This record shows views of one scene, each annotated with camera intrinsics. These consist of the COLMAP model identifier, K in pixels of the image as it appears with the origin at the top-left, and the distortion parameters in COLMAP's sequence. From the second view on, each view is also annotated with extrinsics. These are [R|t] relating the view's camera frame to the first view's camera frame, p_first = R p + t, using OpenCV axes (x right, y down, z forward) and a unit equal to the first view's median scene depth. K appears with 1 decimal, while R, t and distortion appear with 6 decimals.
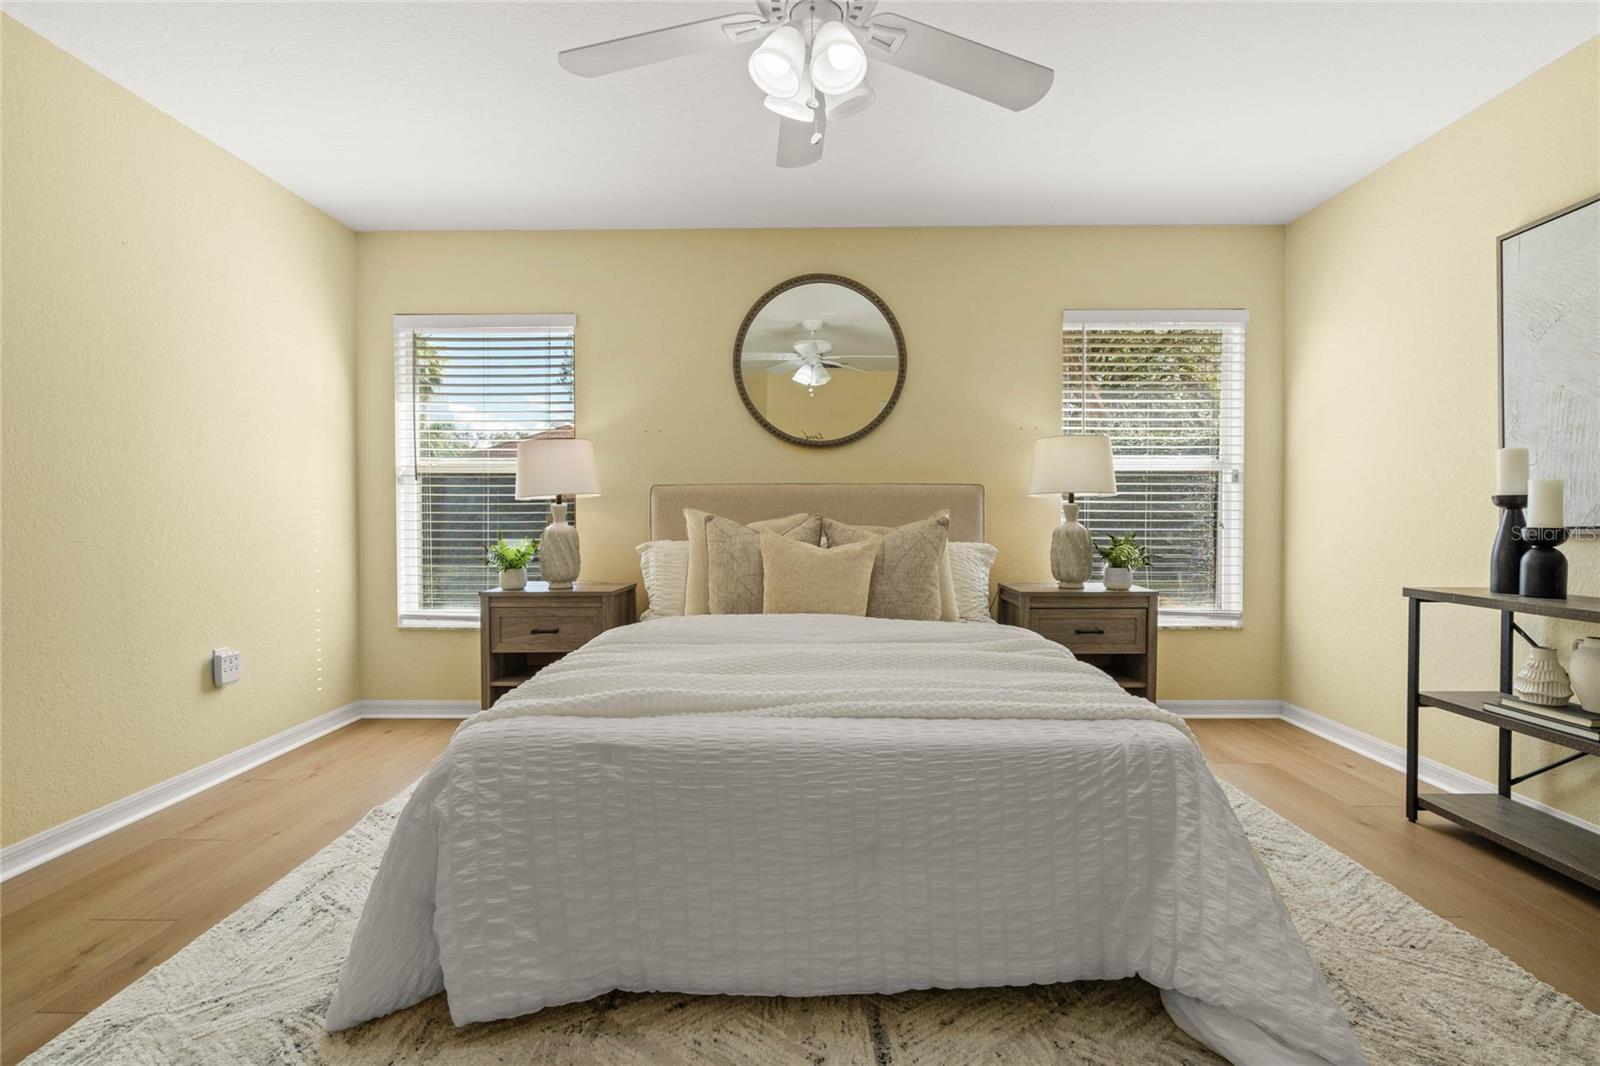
lens RADIAL K [[727.6, 0, 801.1], [0, 727.6, 526.2], [0, 0, 1]] dist [-0.001140, 0.000577]
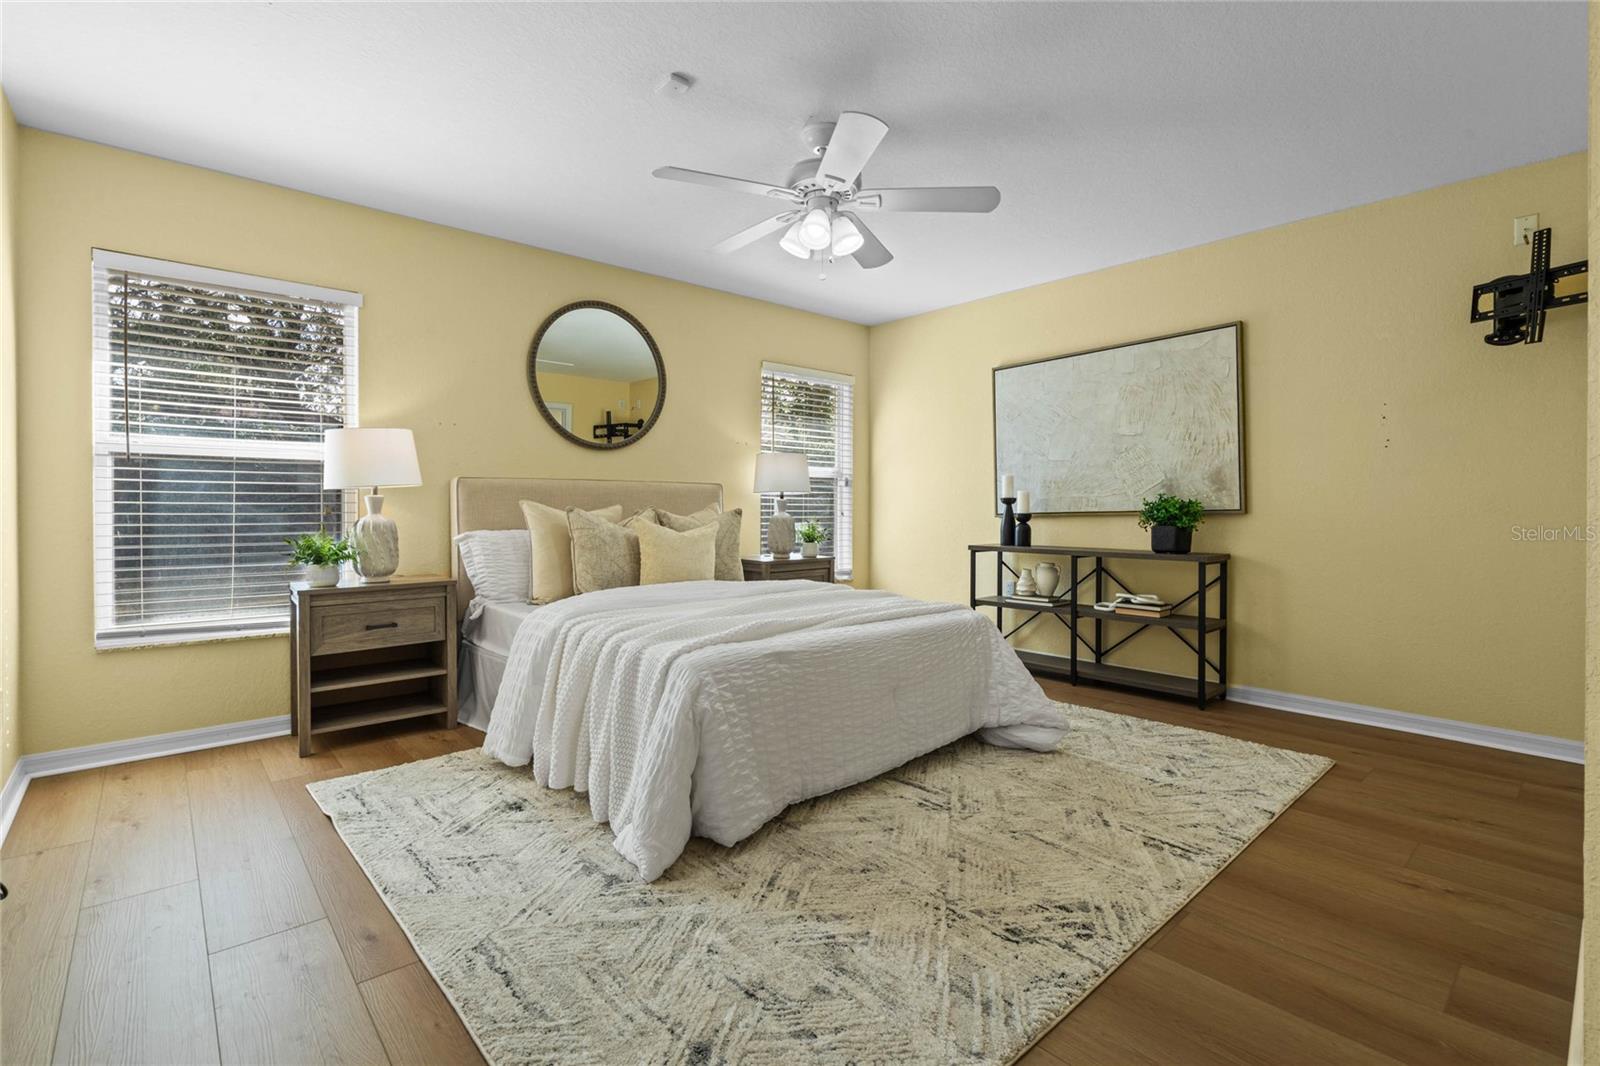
lens RADIAL K [[727.9, 0, 798.3], [0, 727.9, 514.5], [0, 0, 1]] dist [-0.002792, 0.000041]
pose [[0.740940, -0.004713, 0.671554, -0.633818], [0.008573, 0.999960, -0.002441, 0.003459], [-0.671516, 0.007566, 0.740951, -0.096627]]
